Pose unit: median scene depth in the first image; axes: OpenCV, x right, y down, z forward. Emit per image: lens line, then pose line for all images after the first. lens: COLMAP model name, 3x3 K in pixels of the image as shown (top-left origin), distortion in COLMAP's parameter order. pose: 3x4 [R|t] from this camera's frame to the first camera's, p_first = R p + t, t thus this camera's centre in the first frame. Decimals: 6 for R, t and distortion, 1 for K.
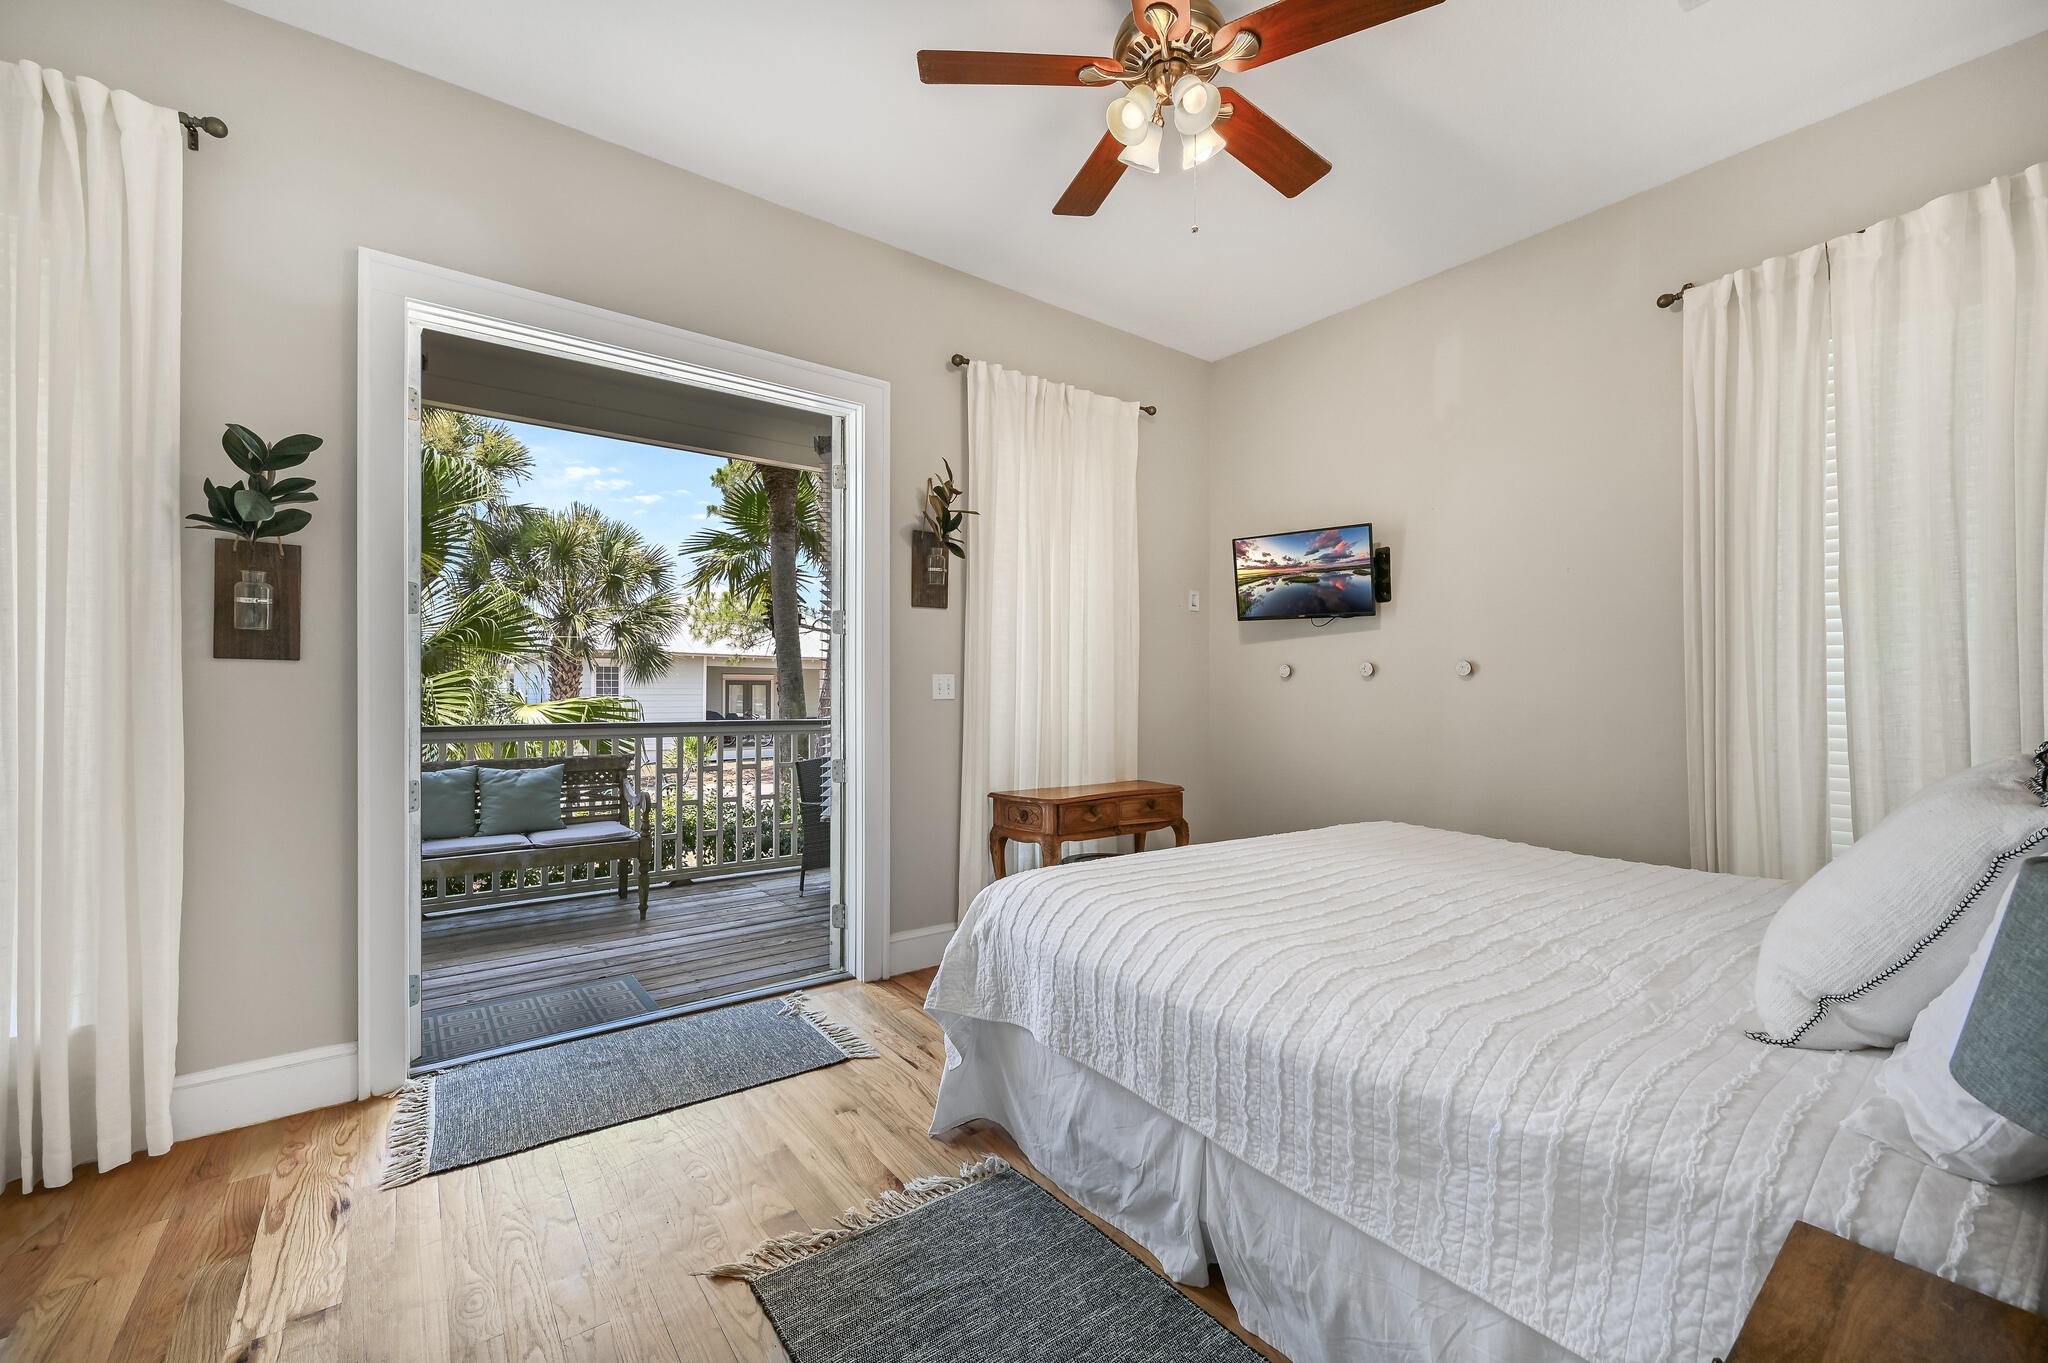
lens RADIAL K [[828.5, 0, 1023.8], [0, 828.5, 703.6], [0, 0, 1]] dist [0.000038, 0.000013]
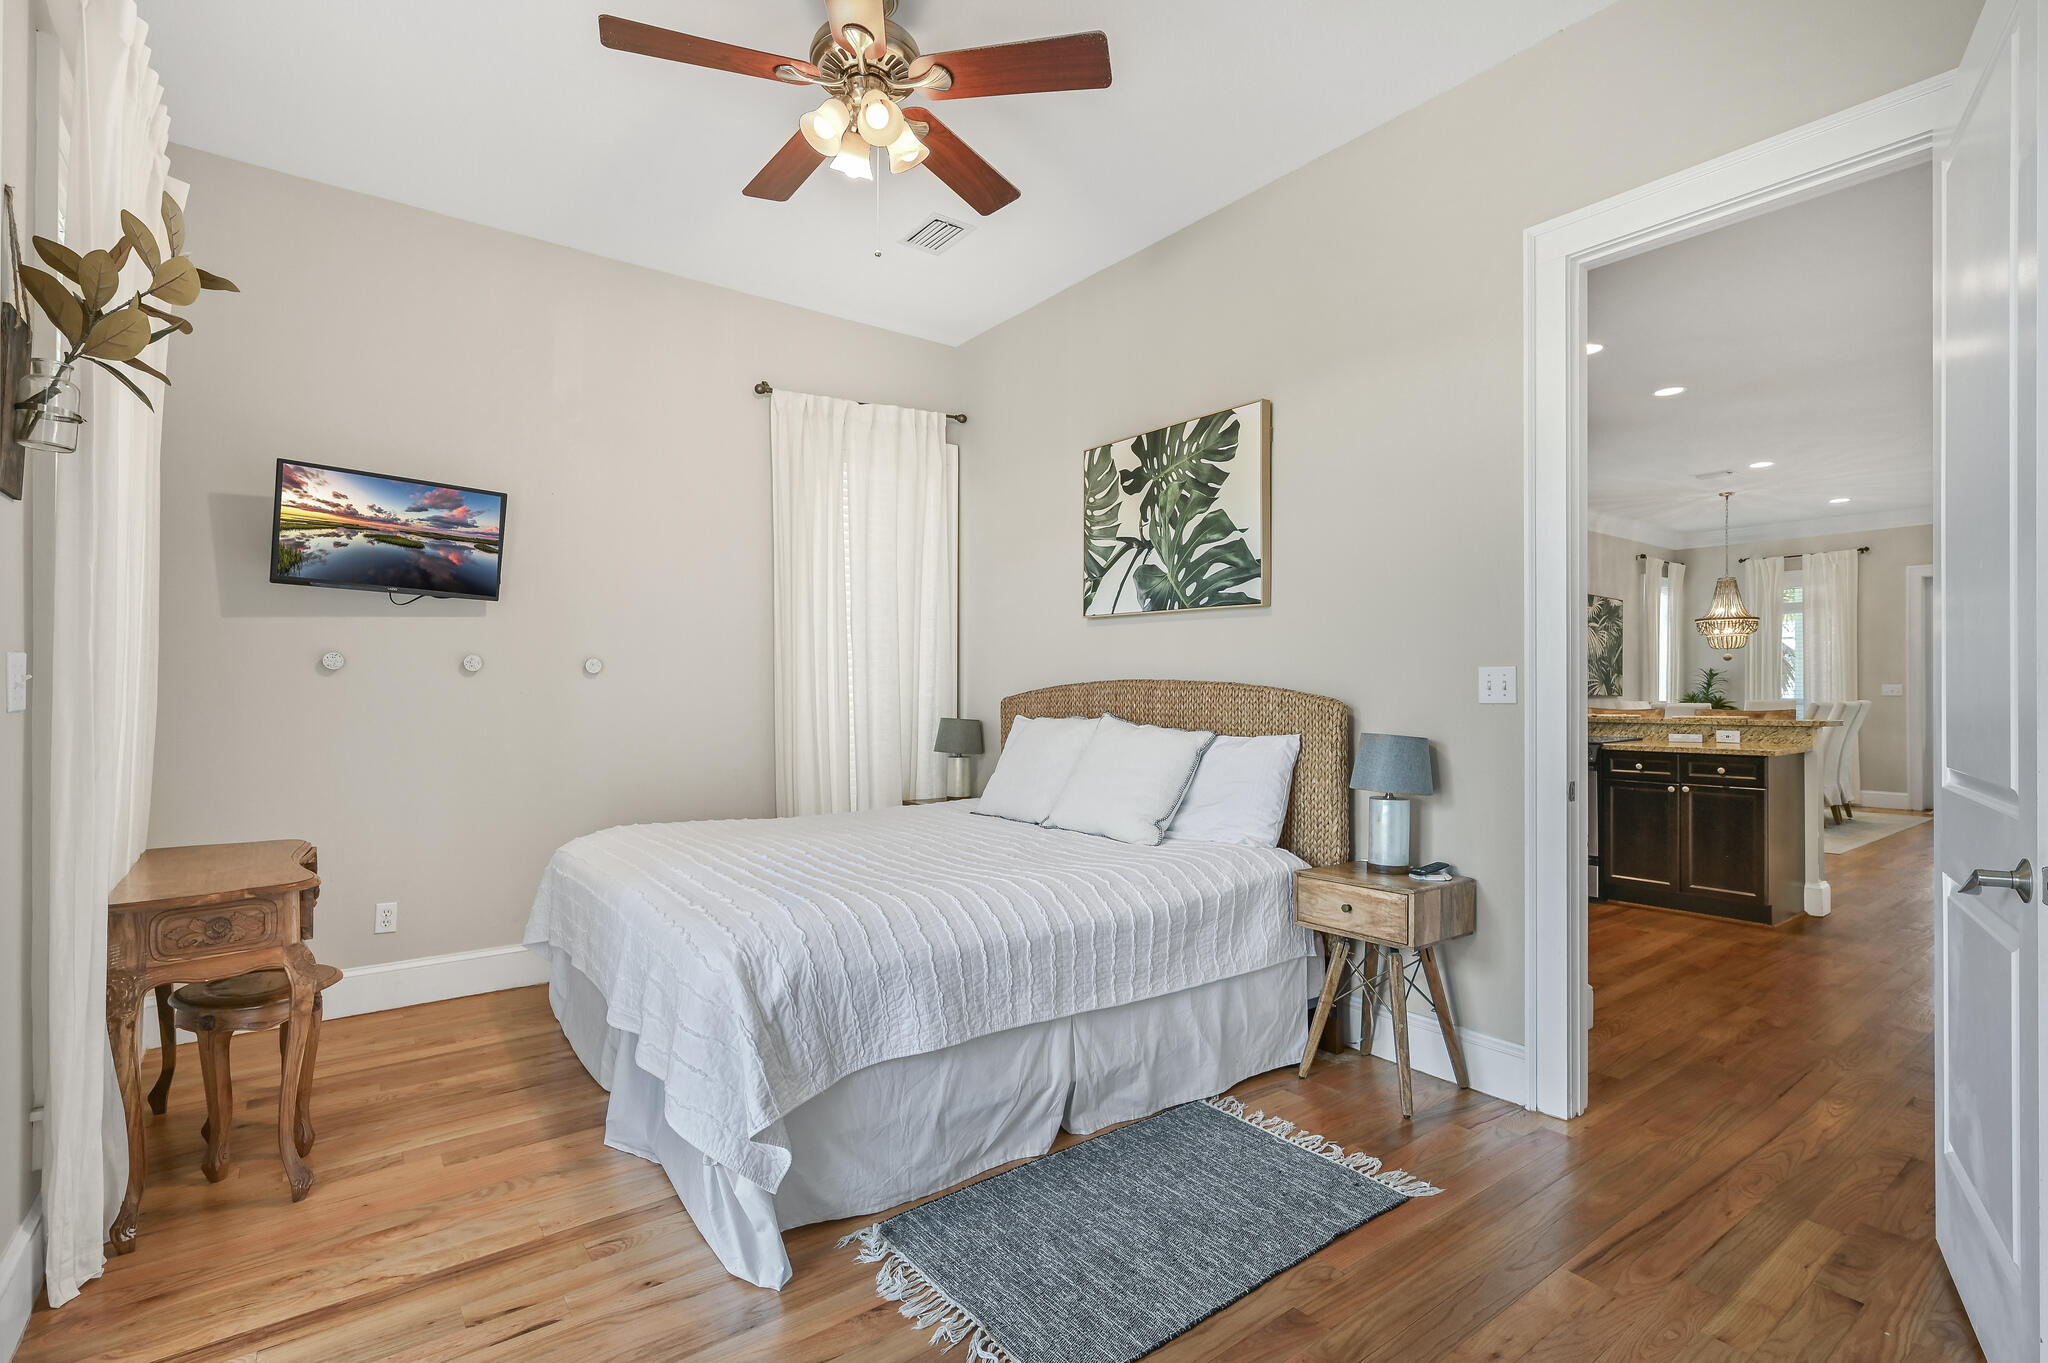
lens RADIAL K [[949.1, 0, 1024.0], [0, 949.1, 681.5], [0, 0, 1]] dist [0.000082, -0.000002]
pose [[-0.011965, 0.004103, 0.999920, -0.550030], [0.006355, 0.999972, -0.004027, -0.013872], [-0.999908, 0.006307, -0.011990, 0.442381]]
